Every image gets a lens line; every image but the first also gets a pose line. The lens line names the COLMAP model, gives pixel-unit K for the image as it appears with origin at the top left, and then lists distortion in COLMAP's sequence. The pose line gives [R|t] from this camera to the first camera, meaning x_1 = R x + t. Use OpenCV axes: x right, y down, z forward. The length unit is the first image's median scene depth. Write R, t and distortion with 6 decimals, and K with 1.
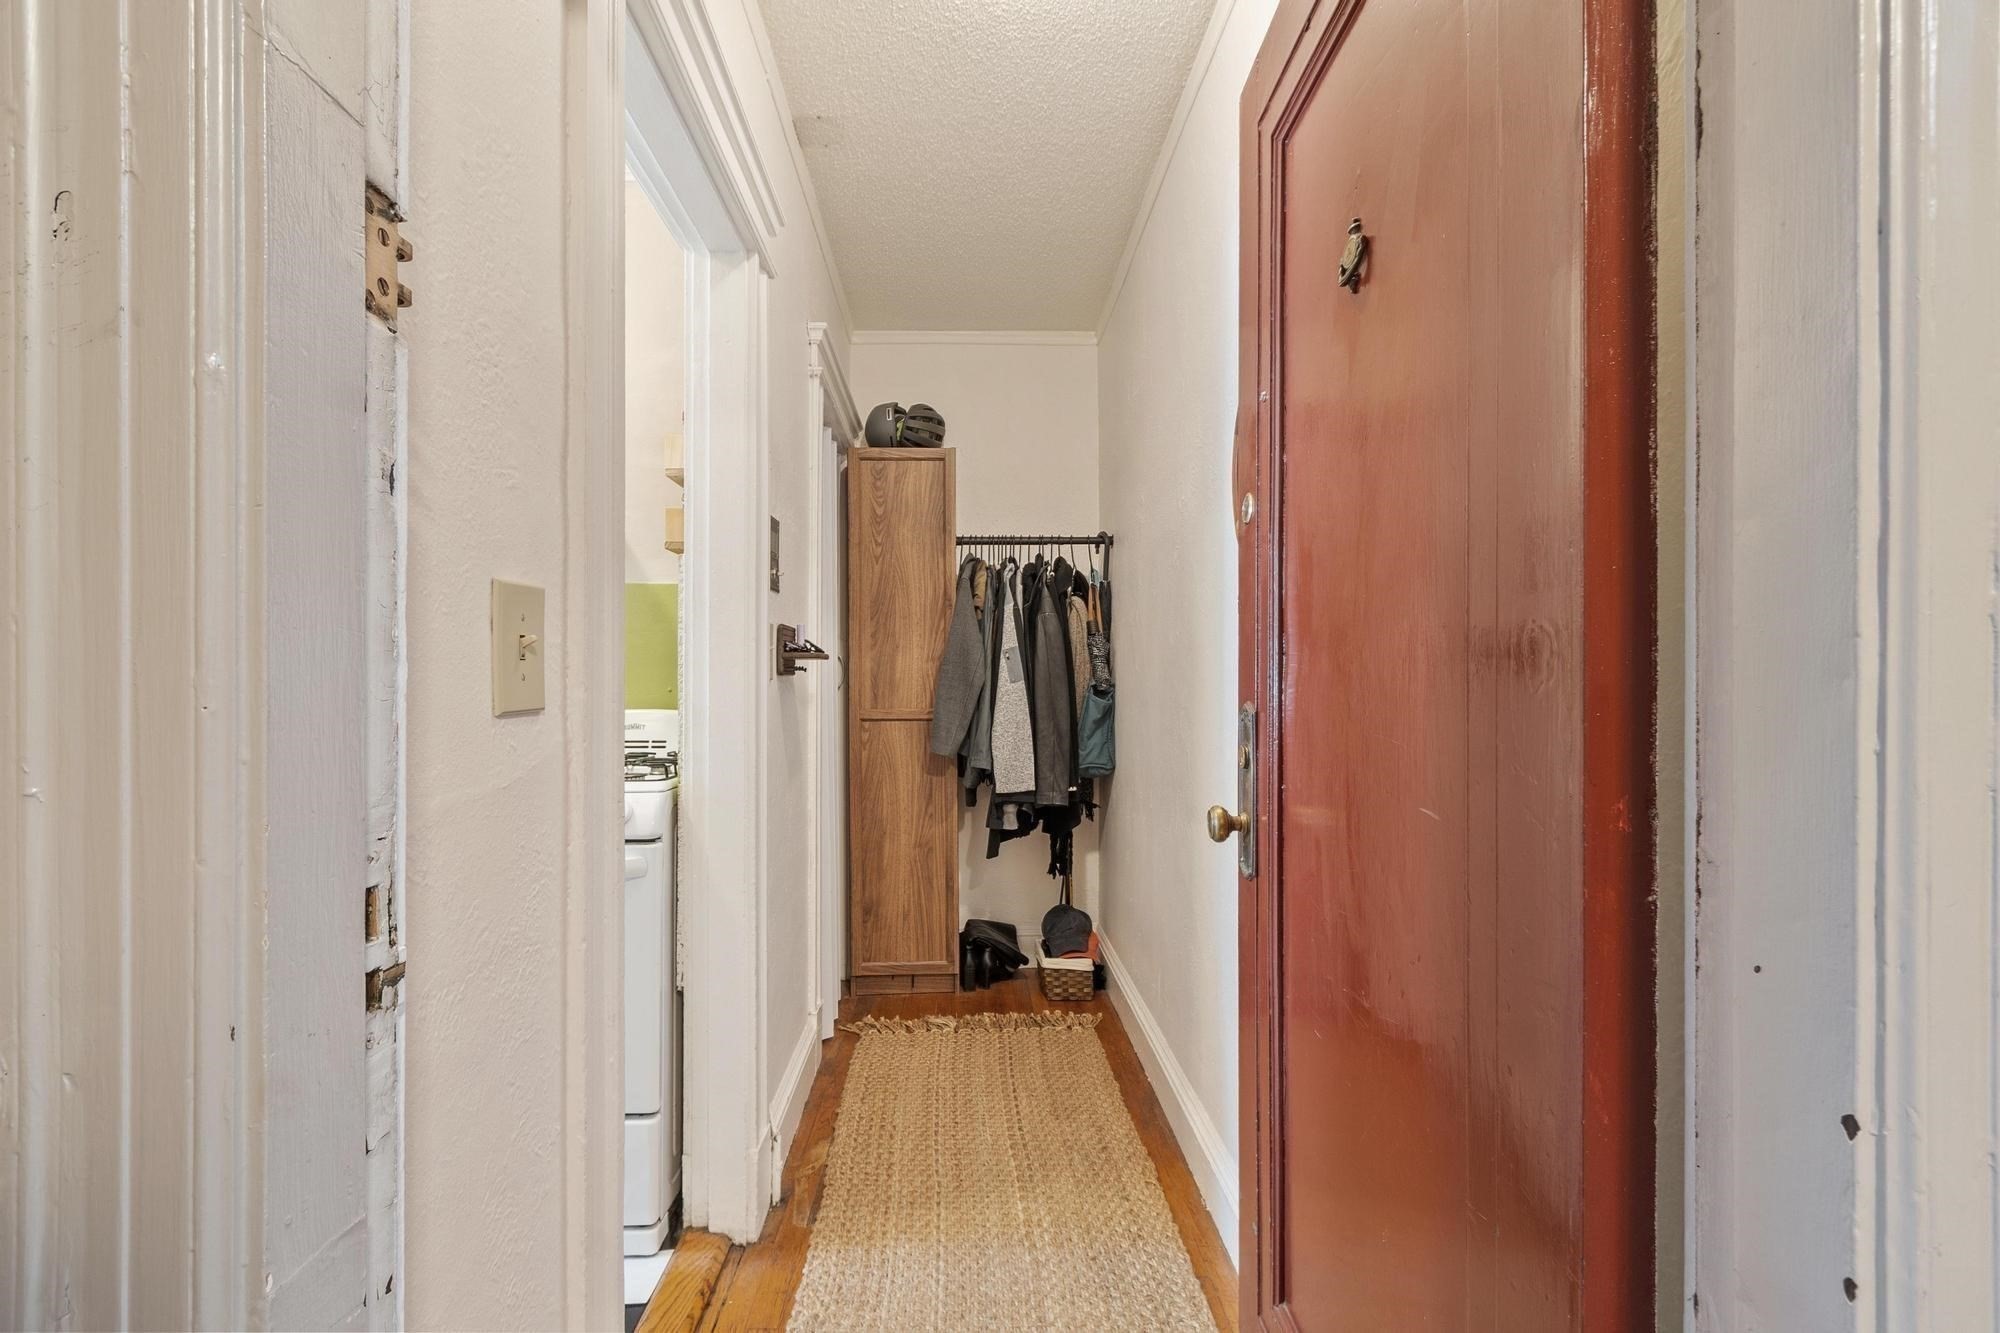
lens RADIAL K [[891.3, 0, 998.8], [0, 891.3, 672.7], [0, 0, 1]] dist [0.005446, -0.002402]
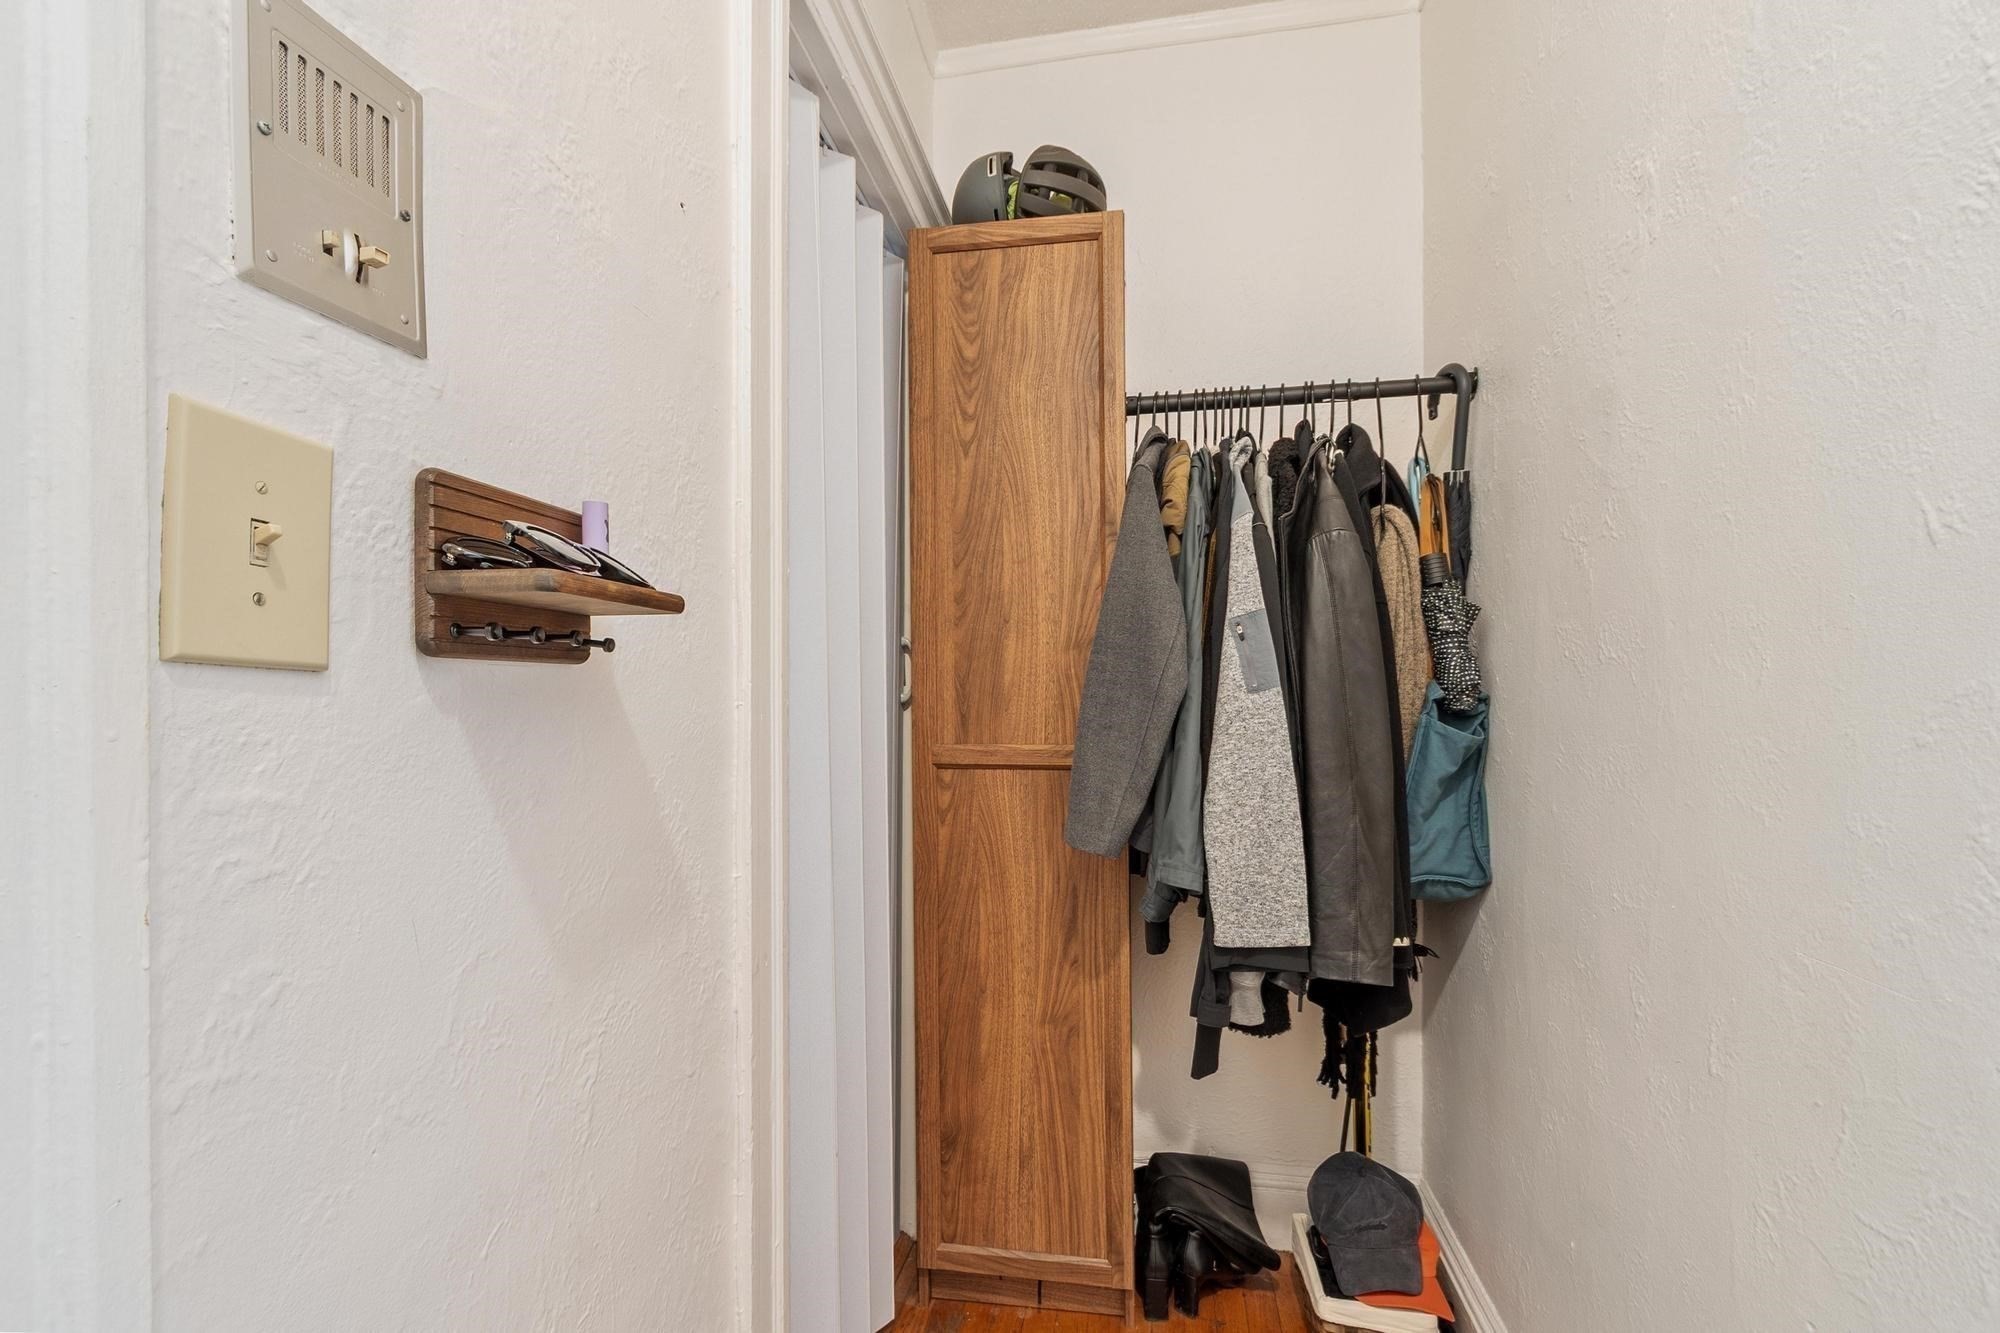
lens RADIAL K [[891.3, 0, 959.9], [0, 891.3, 683.1], [0, 0, 1]] dist [0.005446, -0.002402]
pose [[0.966783, -0.002194, -0.255589, -0.010988], [0.000847, 0.999985, -0.005381, 0.008407], [0.255597, 0.004986, 0.966771, 0.507499]]
